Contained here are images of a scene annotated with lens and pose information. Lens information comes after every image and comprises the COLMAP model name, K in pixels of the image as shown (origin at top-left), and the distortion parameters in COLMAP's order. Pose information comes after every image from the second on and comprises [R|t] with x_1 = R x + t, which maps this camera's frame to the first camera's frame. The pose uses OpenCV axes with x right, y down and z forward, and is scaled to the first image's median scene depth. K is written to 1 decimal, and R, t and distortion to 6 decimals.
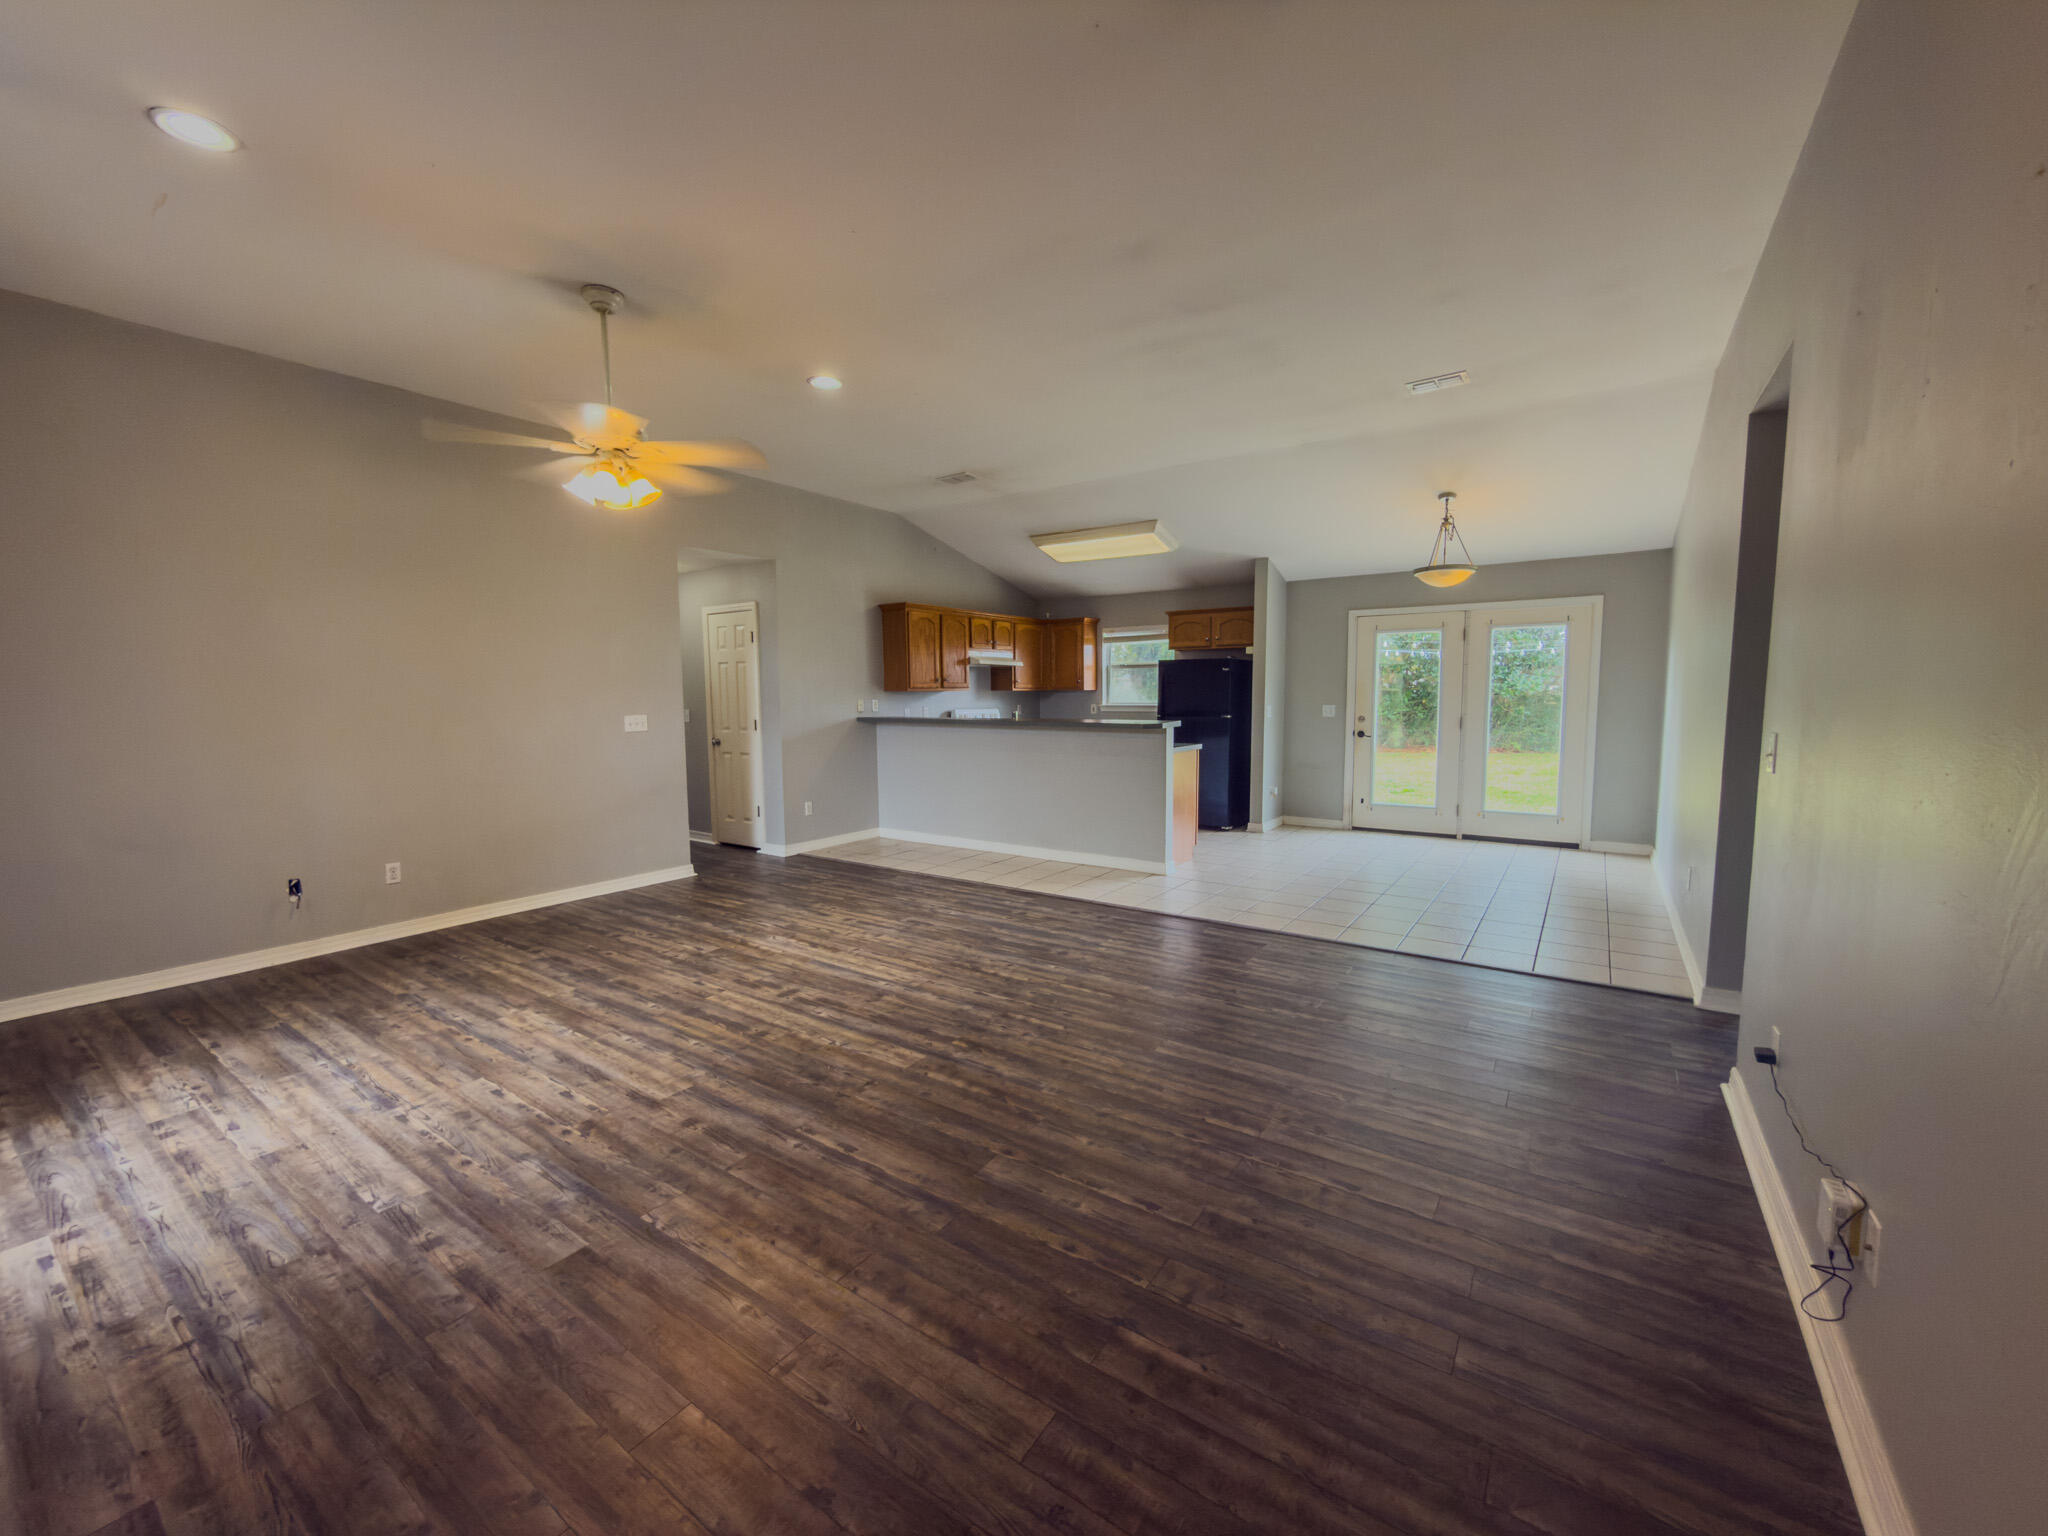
lens RADIAL K [[814.1, 0, 1025.4], [0, 814.1, 765.5], [0, 0, 1]] dist [-0.002229, 0.000314]
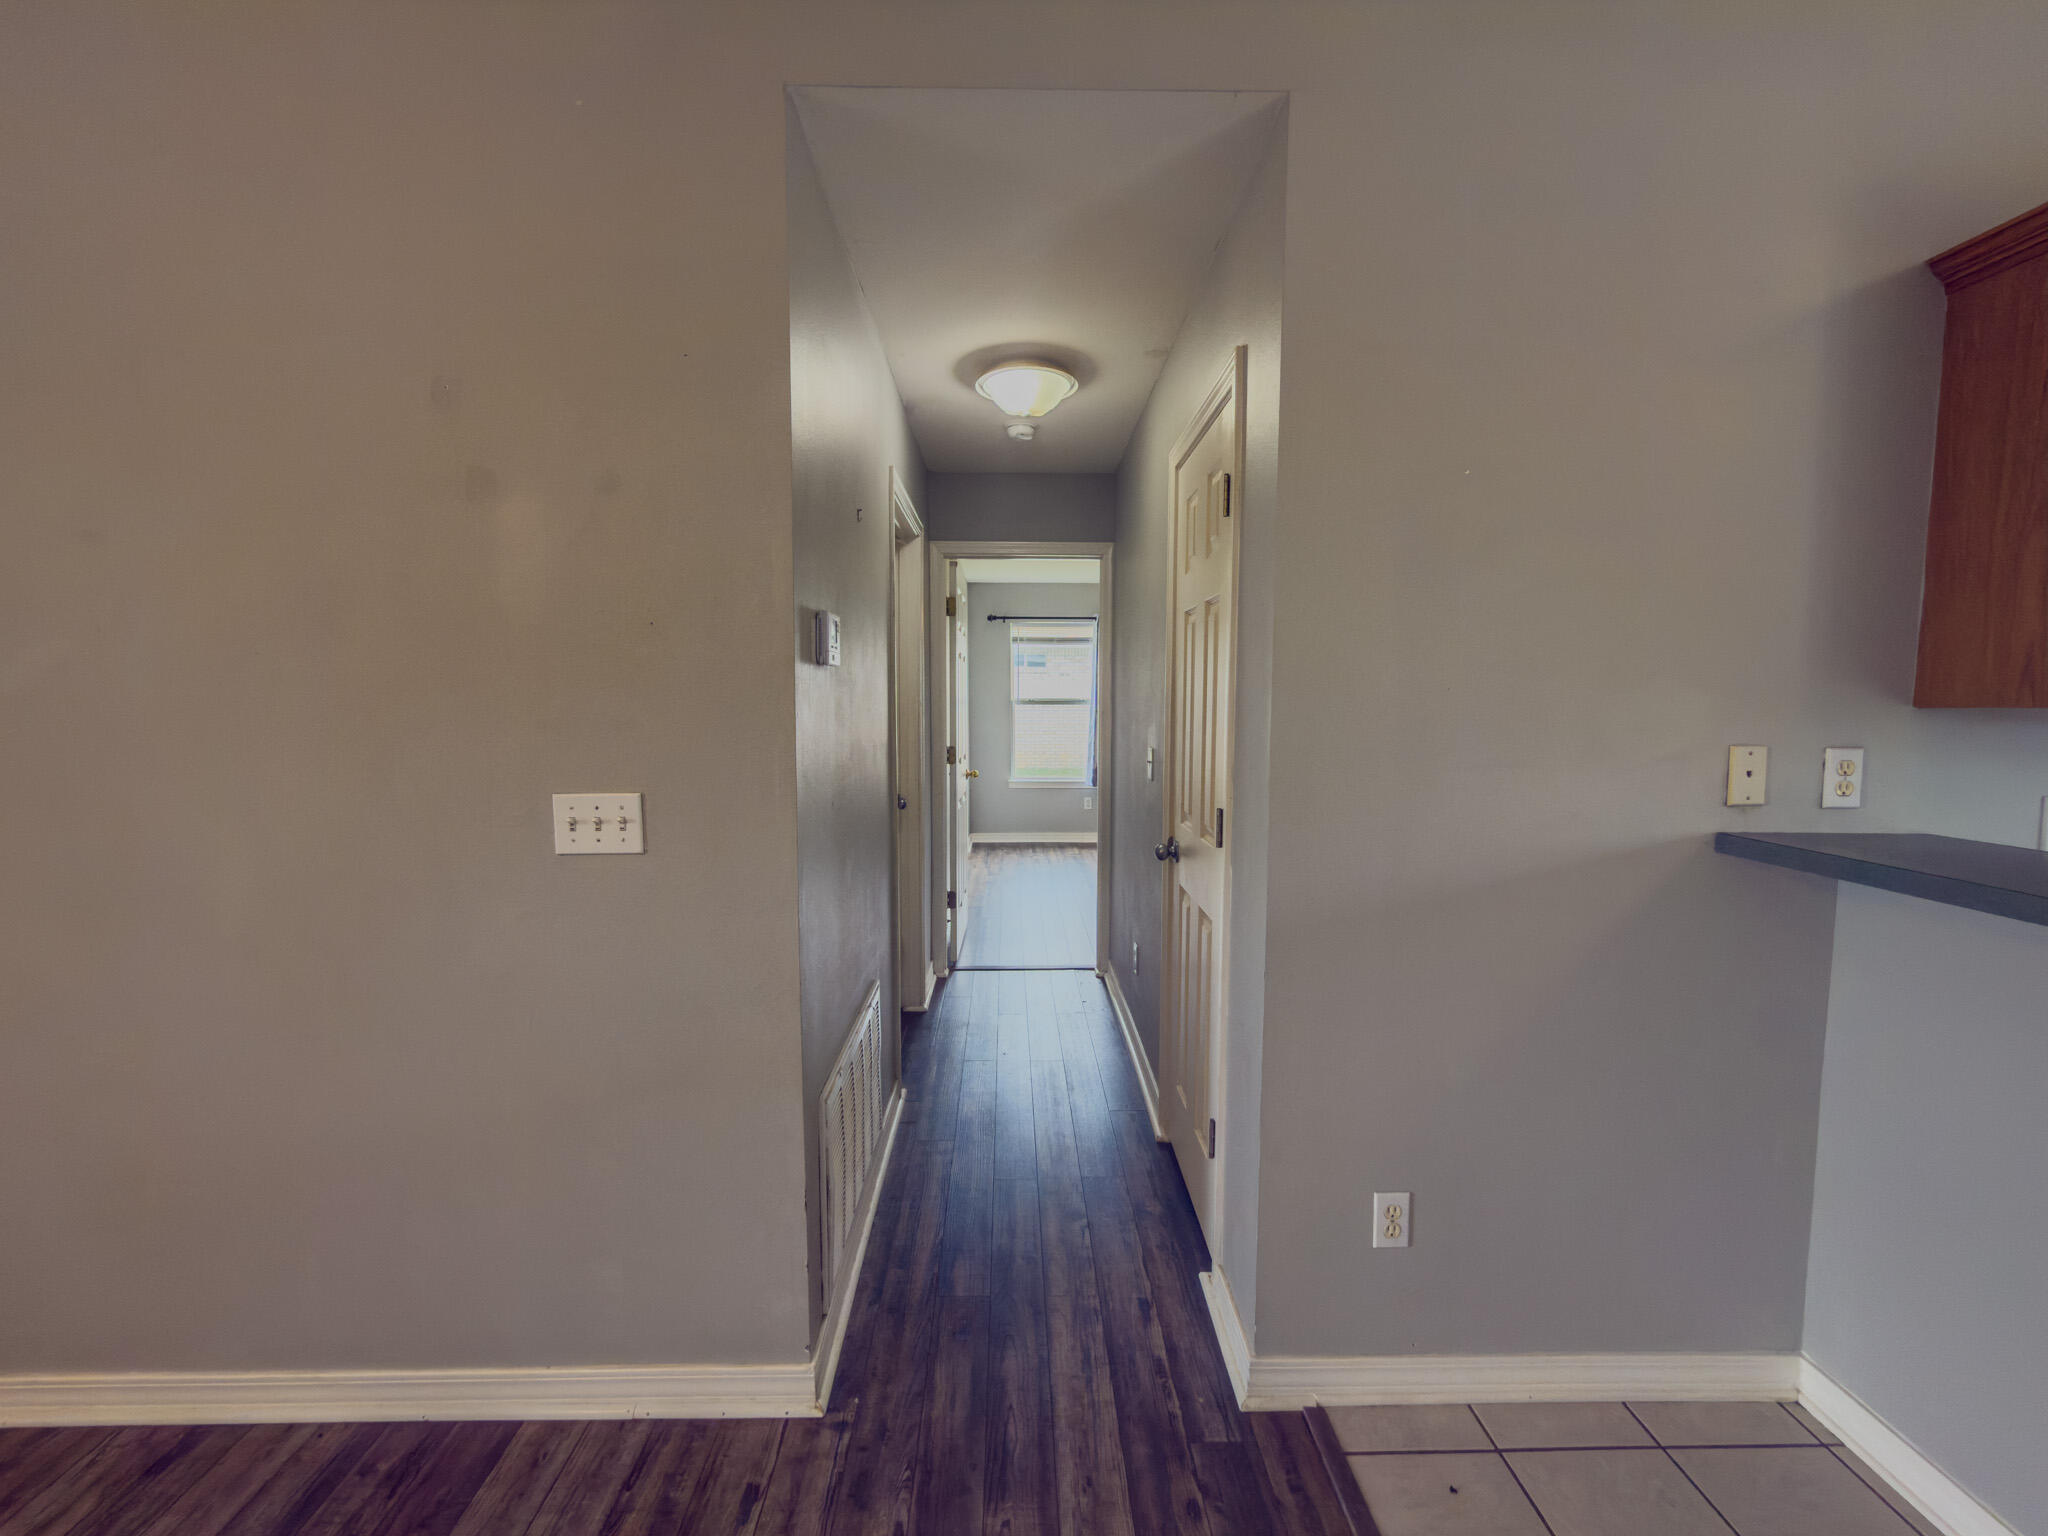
lens RADIAL K [[814.1, 0, 1025.4], [0, 814.1, 765.5], [0, 0, 1]] dist [-0.002229, 0.000314]
pose [[0.583846, 0.066752, -0.809116, -0.187745], [-0.077780, 0.996629, 0.026097, -0.088813], [0.808130, 0.047697, 0.587069, 0.964511]]
